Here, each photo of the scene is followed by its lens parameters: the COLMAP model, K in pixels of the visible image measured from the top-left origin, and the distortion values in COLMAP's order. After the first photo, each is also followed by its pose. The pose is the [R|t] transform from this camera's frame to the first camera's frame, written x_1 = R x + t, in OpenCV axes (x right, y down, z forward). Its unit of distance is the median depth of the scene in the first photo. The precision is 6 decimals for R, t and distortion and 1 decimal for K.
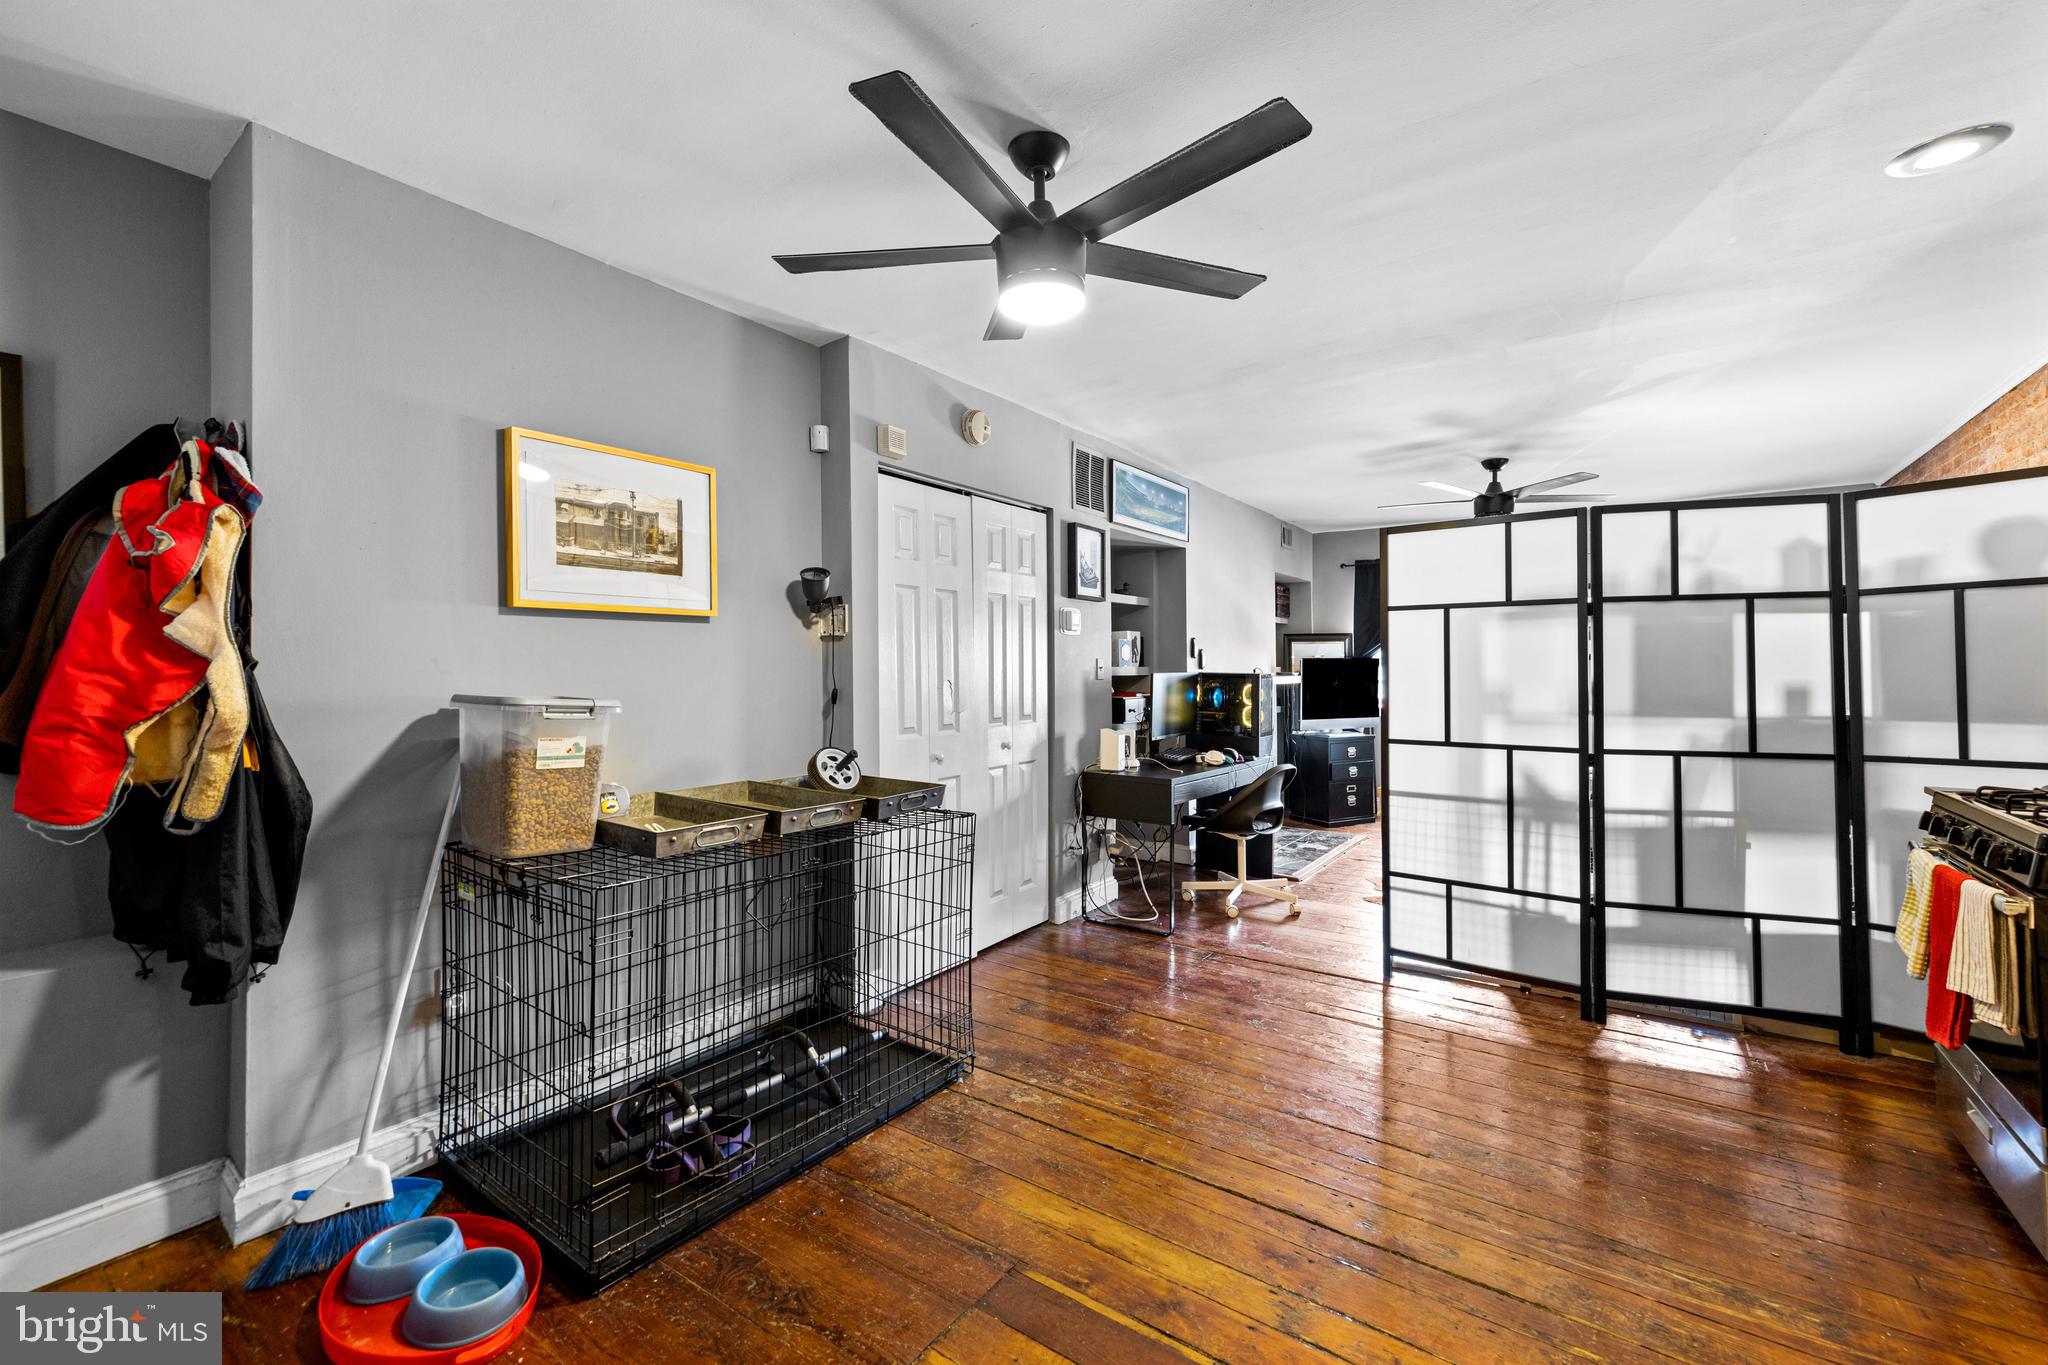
lens RADIAL K [[856.4, 0, 1023.7], [0, 856.4, 662.5], [0, 0, 1]] dist [0.001892, 0.000090]
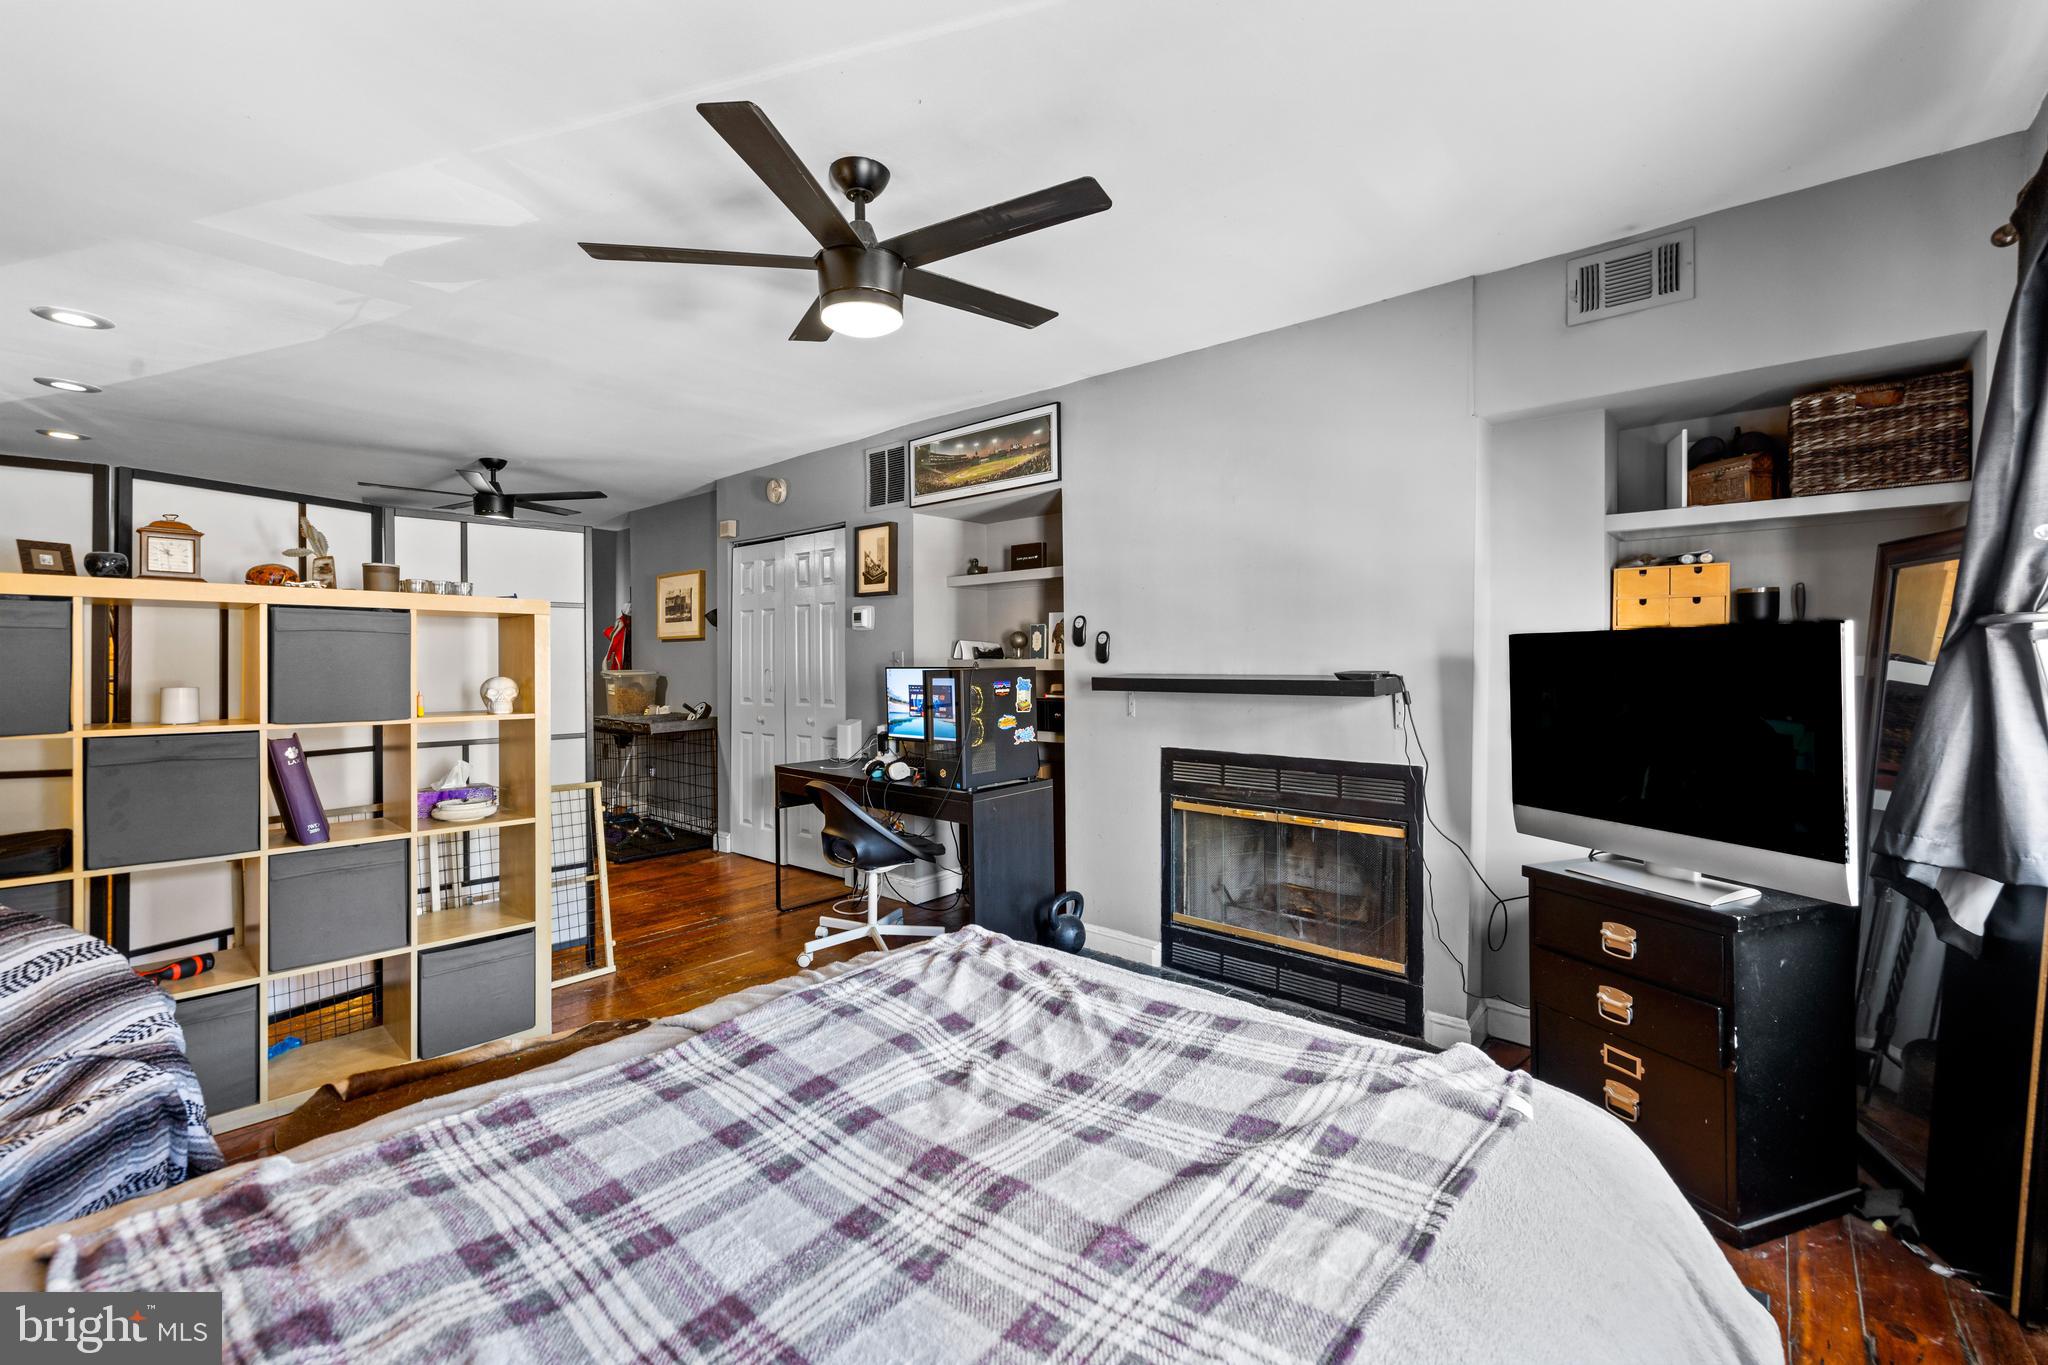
lens RADIAL K [[866.8, 0, 1023.8], [0, 866.8, 662.0], [0, 0, 1]] dist [0.002854, 0.000644]
pose [[-0.096103, 0.003240, -0.995366, 1.592923], [0.009214, 0.999955, 0.002365, 0.009323], [0.995329, -0.008944, -0.096128, 1.845855]]
